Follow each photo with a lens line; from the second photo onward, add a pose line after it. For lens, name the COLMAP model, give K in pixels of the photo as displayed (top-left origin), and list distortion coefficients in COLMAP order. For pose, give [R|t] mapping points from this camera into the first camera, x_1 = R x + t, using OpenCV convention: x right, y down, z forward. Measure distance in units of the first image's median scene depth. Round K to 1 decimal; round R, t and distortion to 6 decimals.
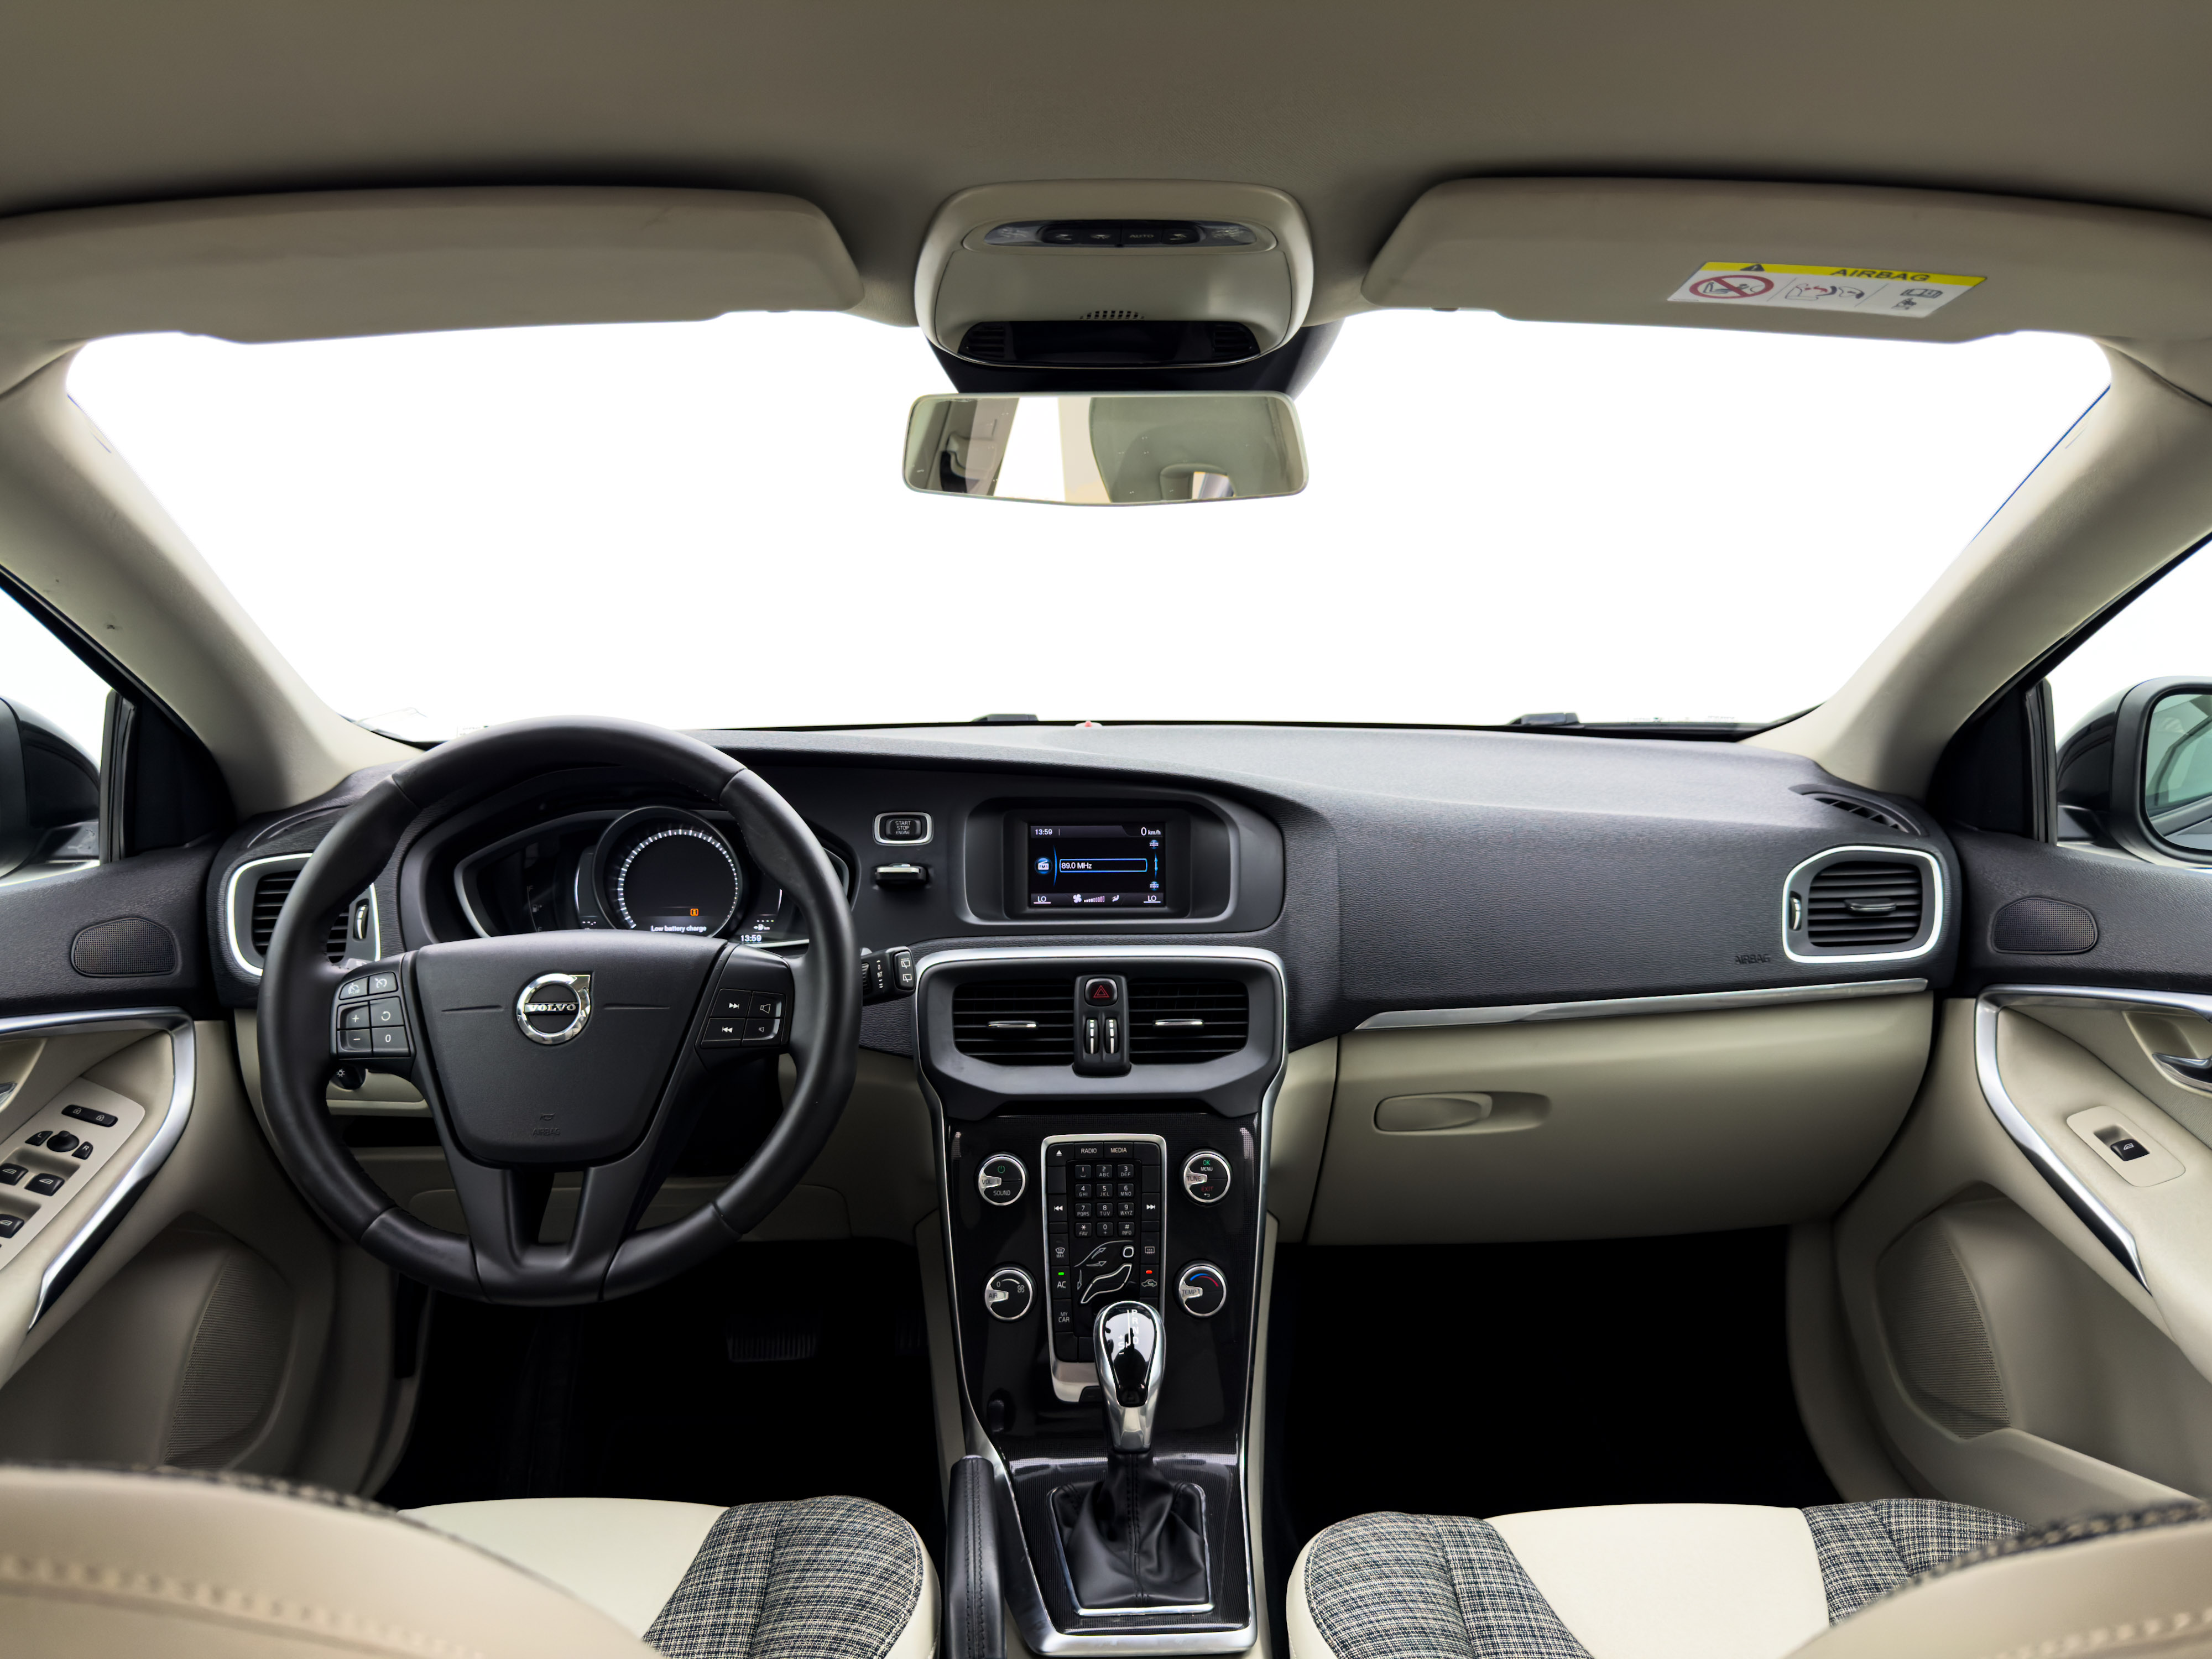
lens RADIAL K [[1508.5, 0, 1106.0], [0, 1508.5, 829.5], [0, 0, 1]] dist [0.061153, -0.184864]
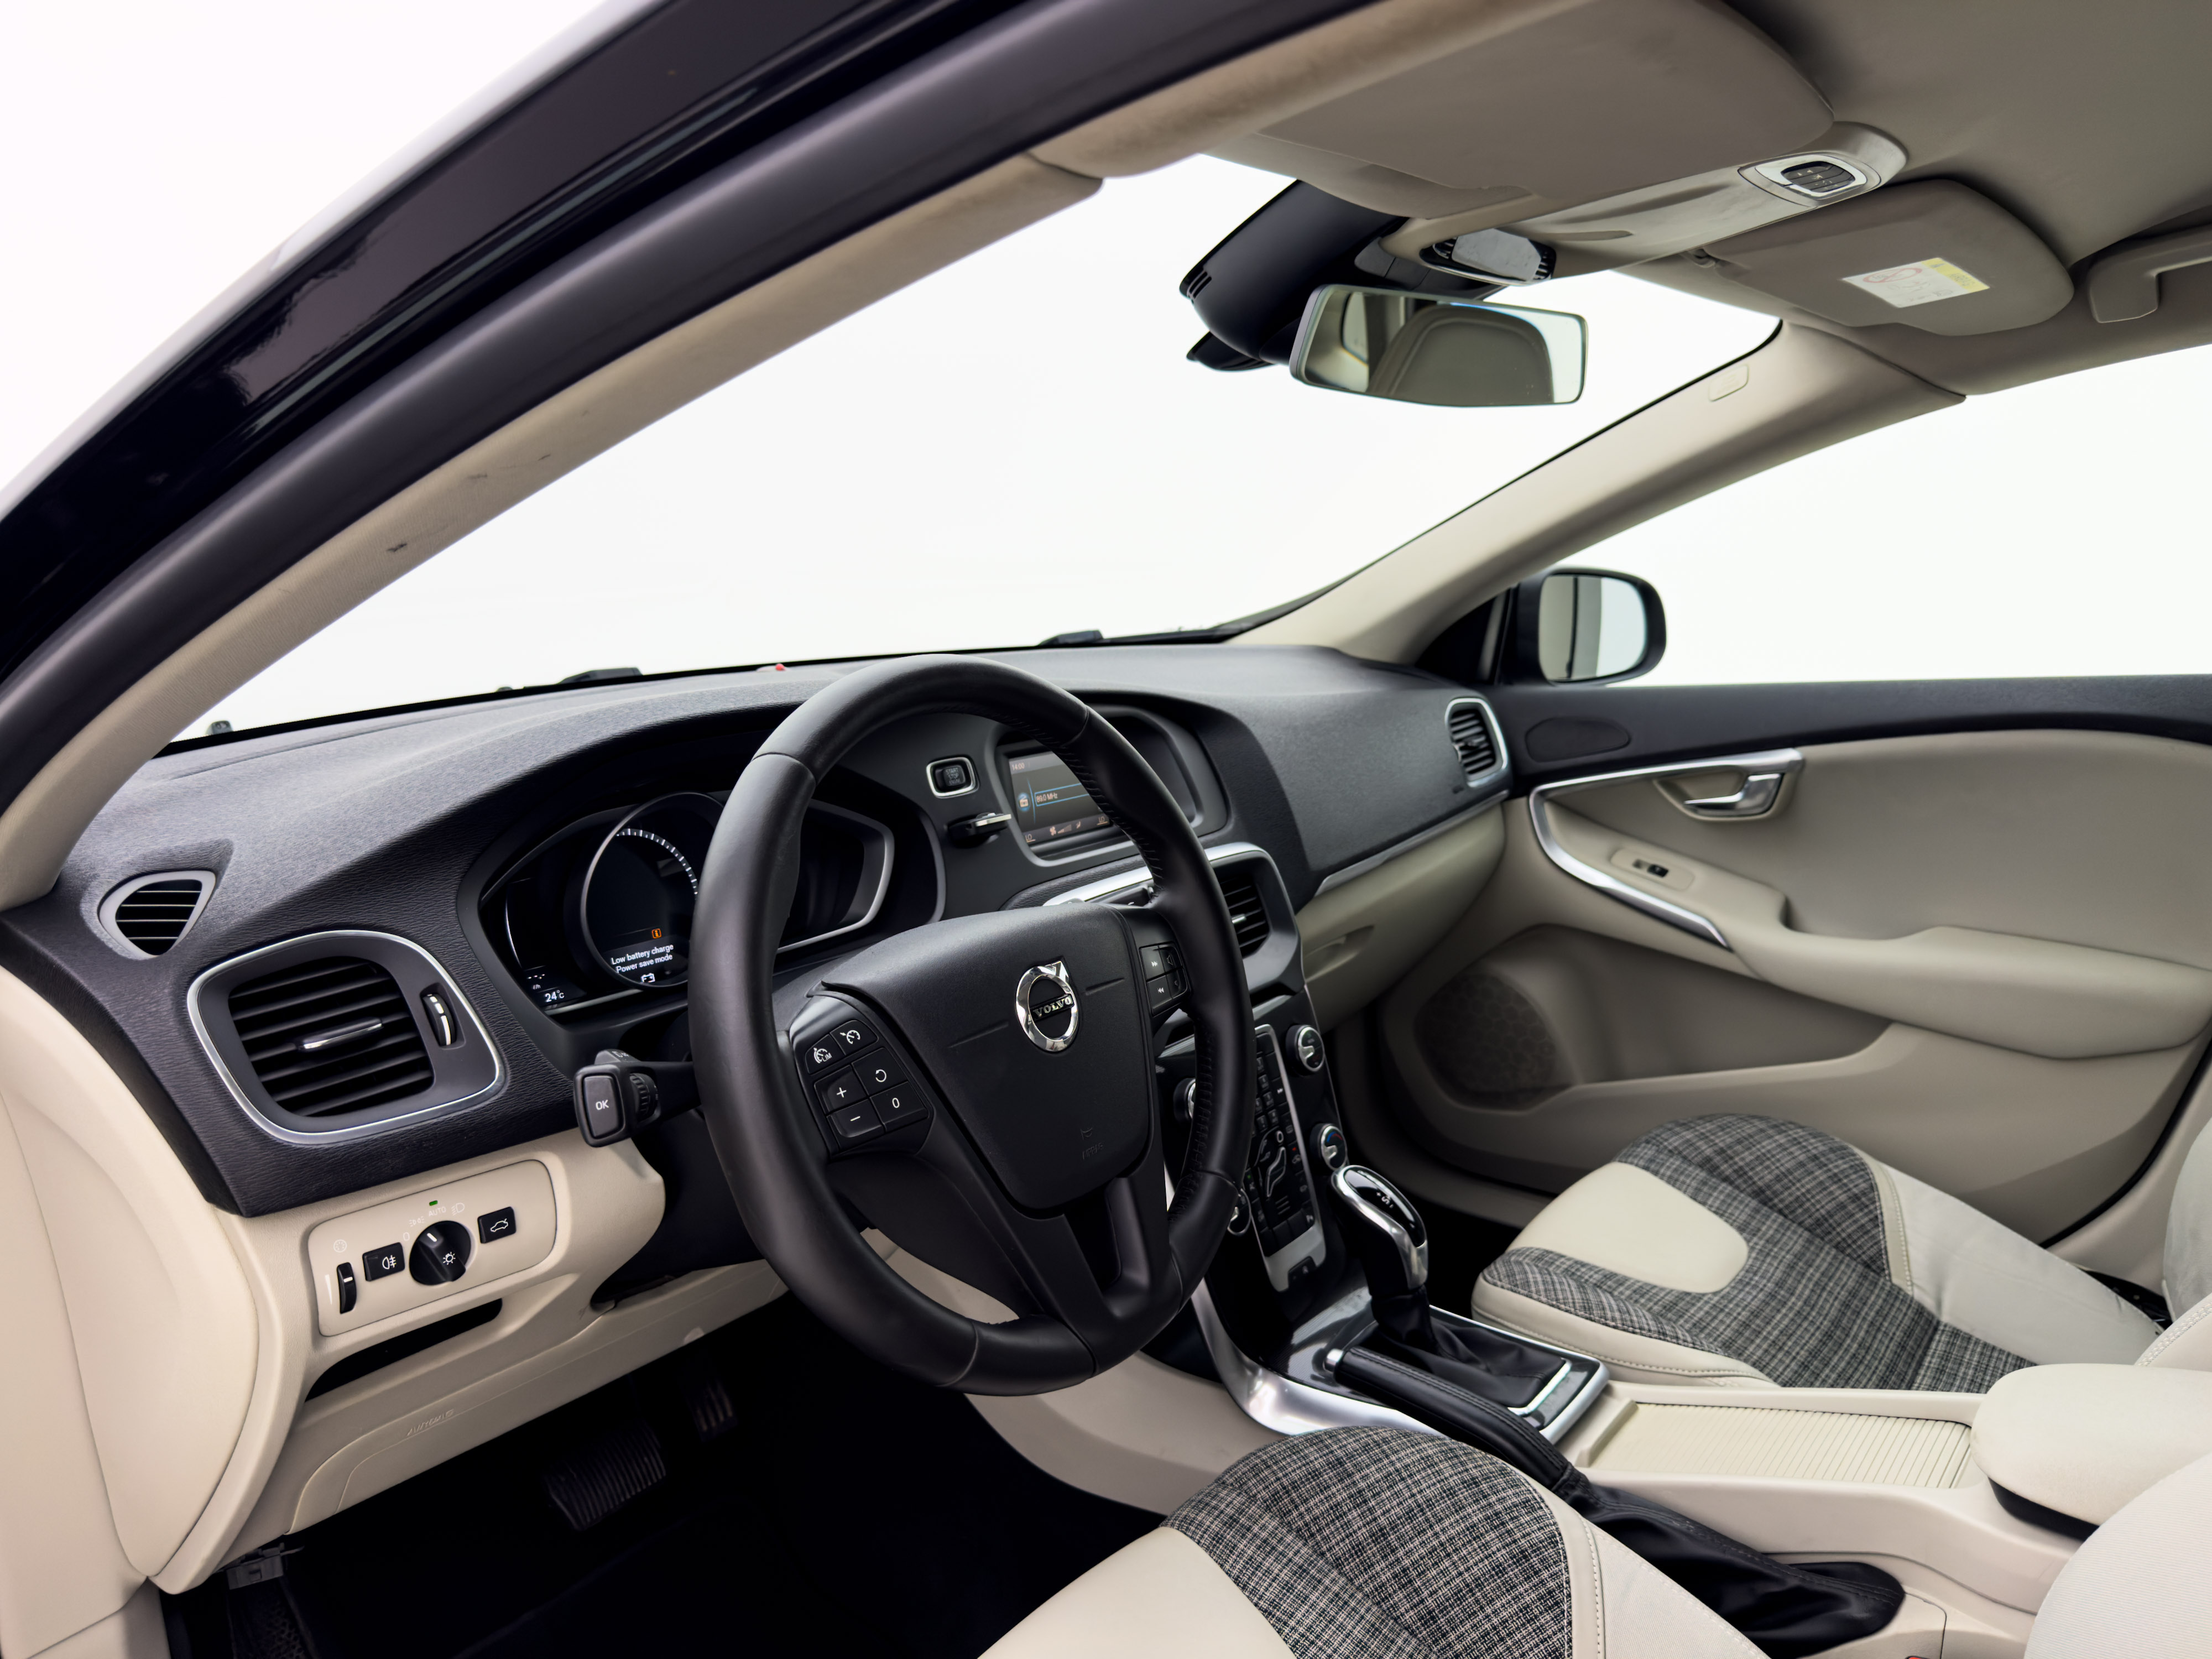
lens RADIAL K [[1599.6, 0, 1094.1], [0, 1599.6, 816.4], [0, 0, 1]] dist [-0.009611, 0.001389]
pose [[0.589047, -0.138843, 0.796082, -0.865764], [0.134608, 0.988225, 0.072753, -0.035743], [-0.796809, 0.064304, 0.600800, 0.402269]]
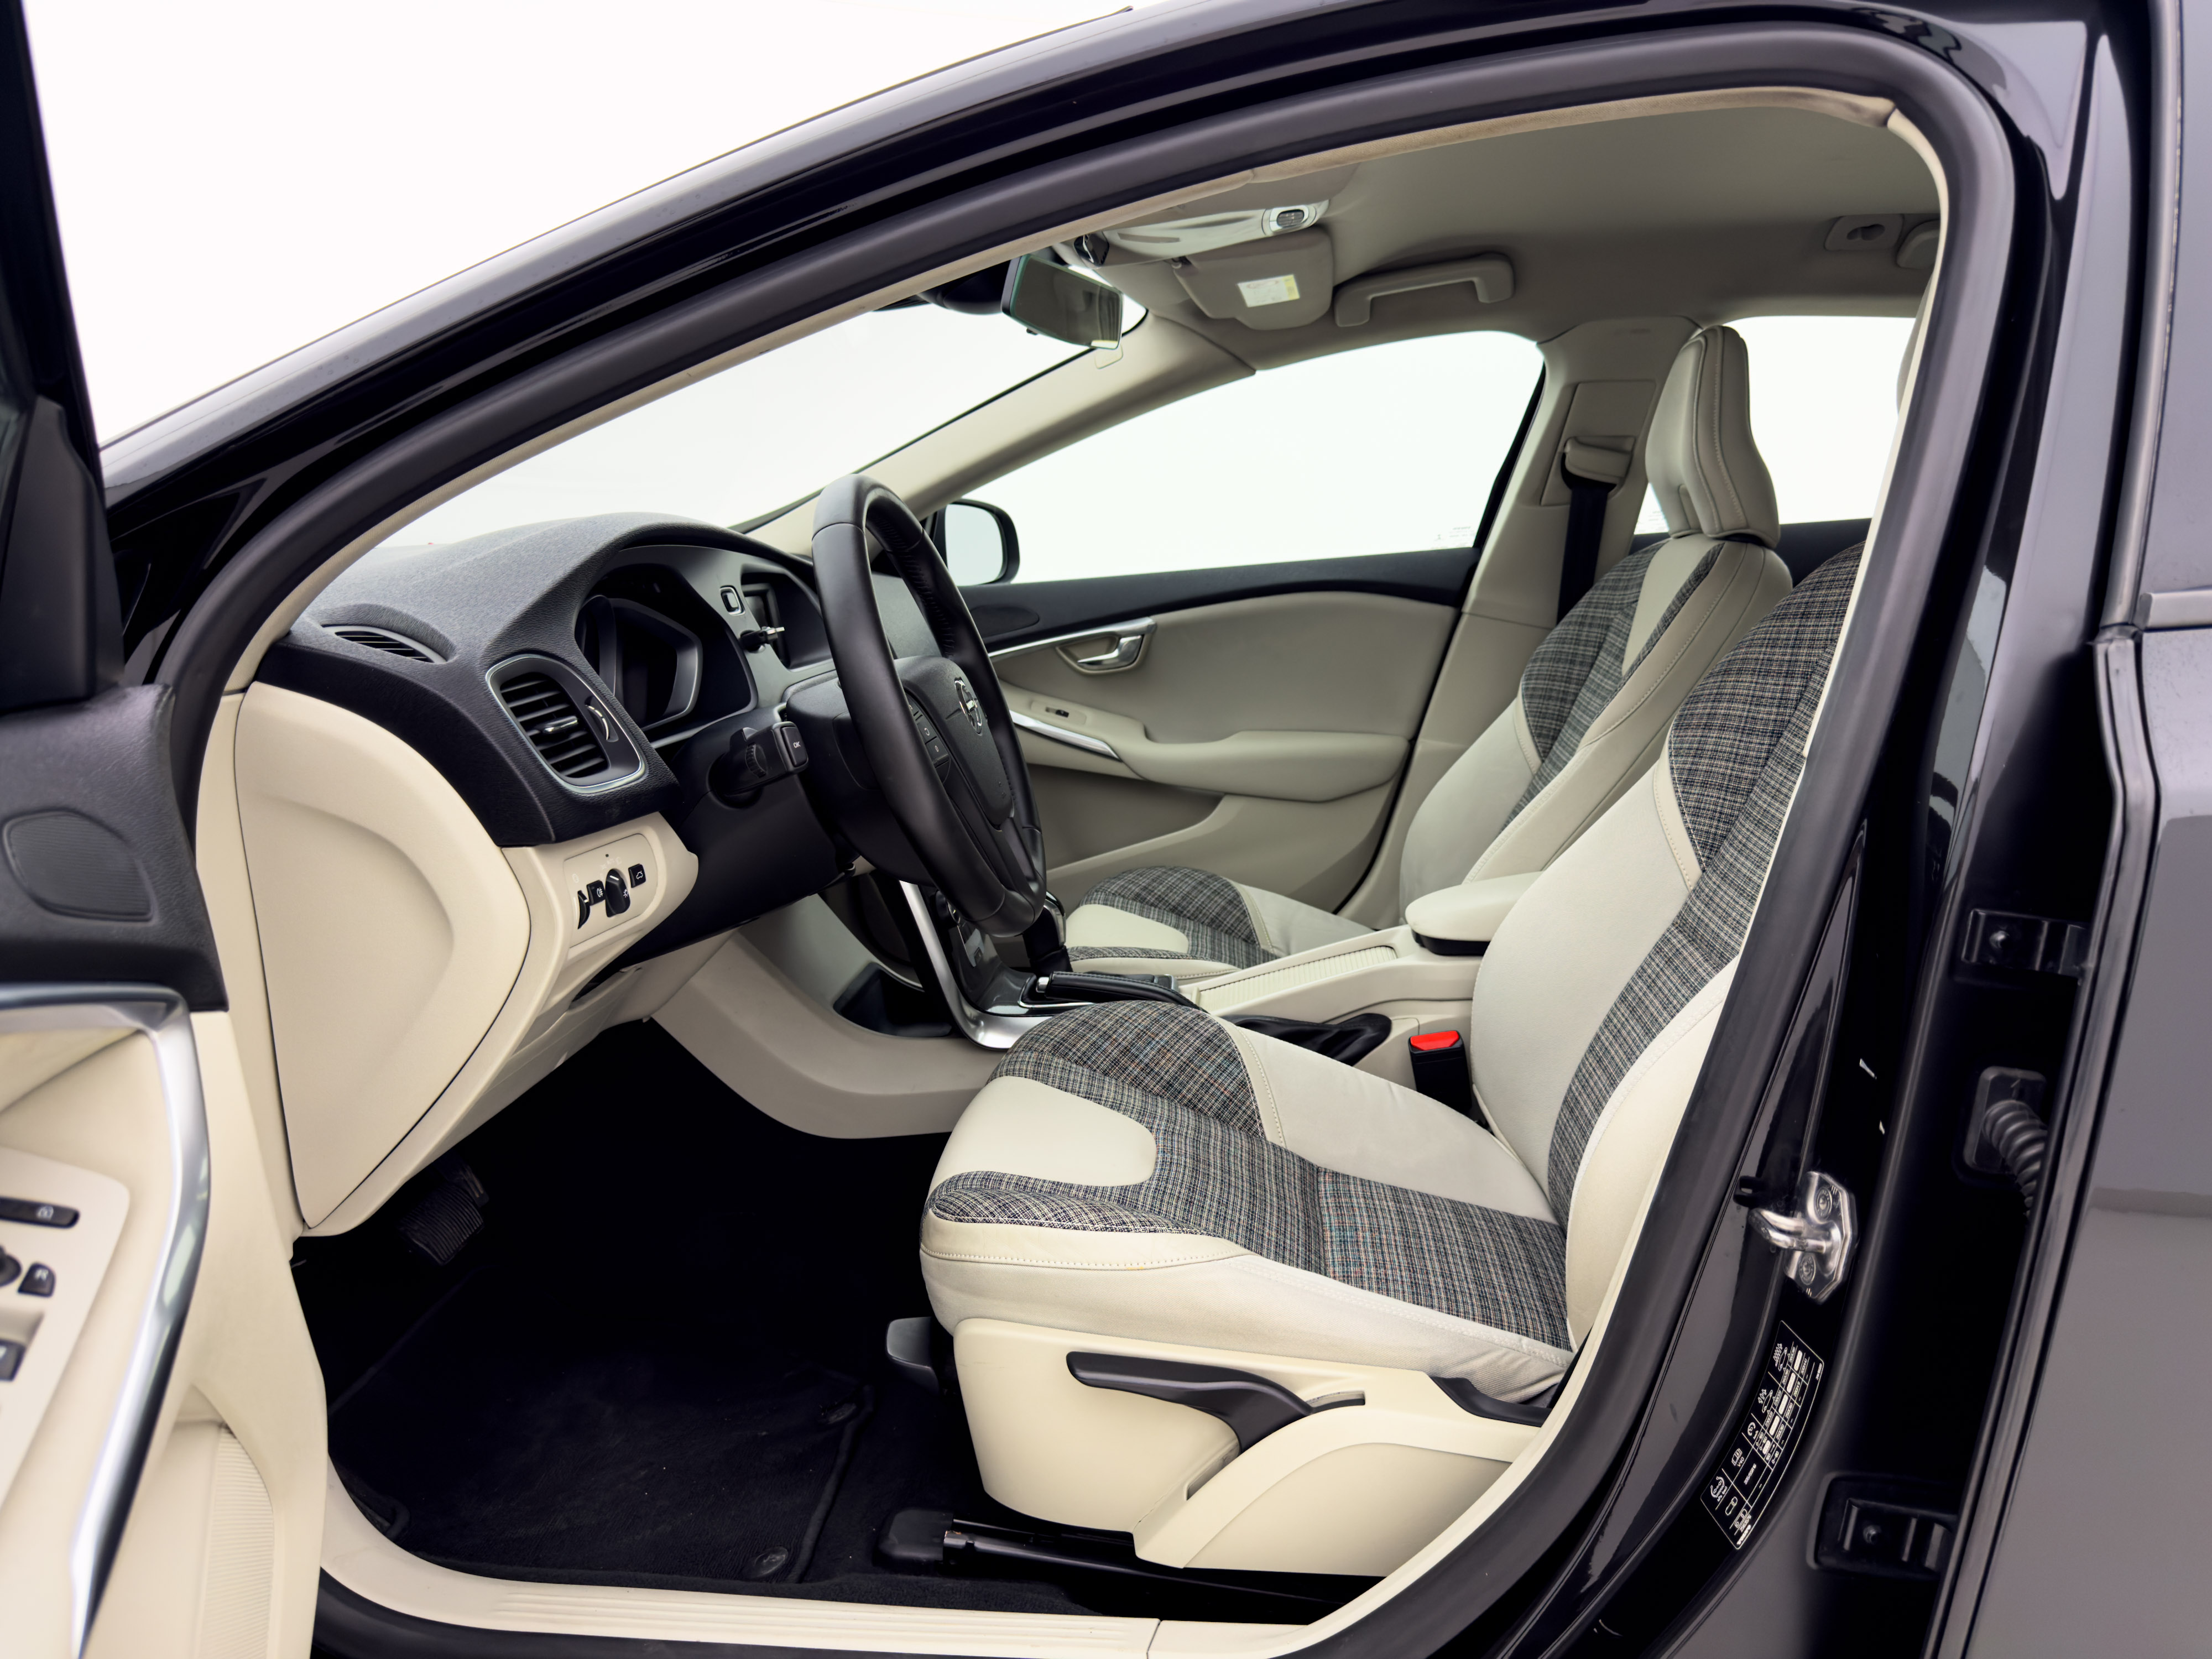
lens RADIAL K [[1508.5, 0, 1106.0], [0, 1508.5, 829.5], [0, 0, 1]] dist [0.061153, -0.184864]
pose [[0.072505, -0.182280, 0.980570, -1.332640], [0.168600, 0.971248, 0.168081, 0.021243], [-0.983014, 0.153137, 0.101153, 0.654576]]
